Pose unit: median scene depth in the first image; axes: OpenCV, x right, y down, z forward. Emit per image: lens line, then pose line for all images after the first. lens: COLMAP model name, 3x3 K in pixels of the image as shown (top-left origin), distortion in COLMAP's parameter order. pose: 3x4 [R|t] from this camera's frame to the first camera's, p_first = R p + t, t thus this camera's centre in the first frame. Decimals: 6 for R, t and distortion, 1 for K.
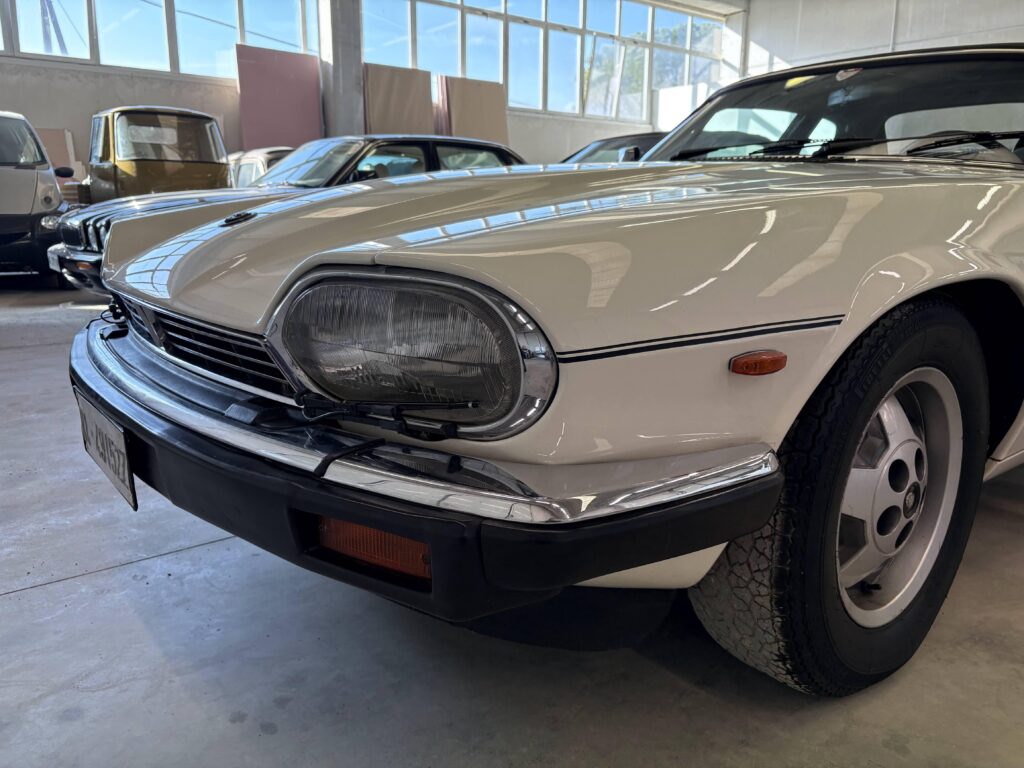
lens RADIAL K [[782.2, 0, 516.7], [0, 782.2, 394.5], [0, 0, 1]] dist [0.021596, -0.022351]
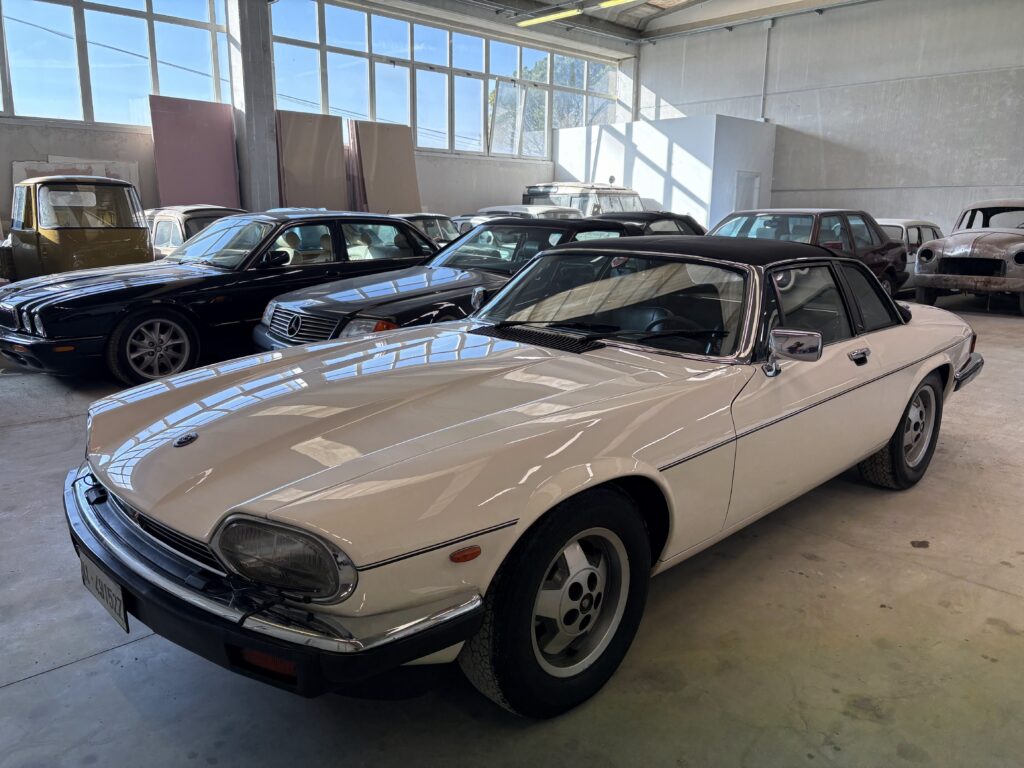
lens RADIAL K [[782.2, 0, 504.4], [0, 782.2, 377.8], [0, 0, 1]] dist [0.021596, -0.022351]
pose [[0.996339, -0.025303, 0.081655, 0.027815], [0.027829, 0.999164, -0.029951, -0.047111], [-0.080828, 0.032114, 0.996211, -0.109095]]
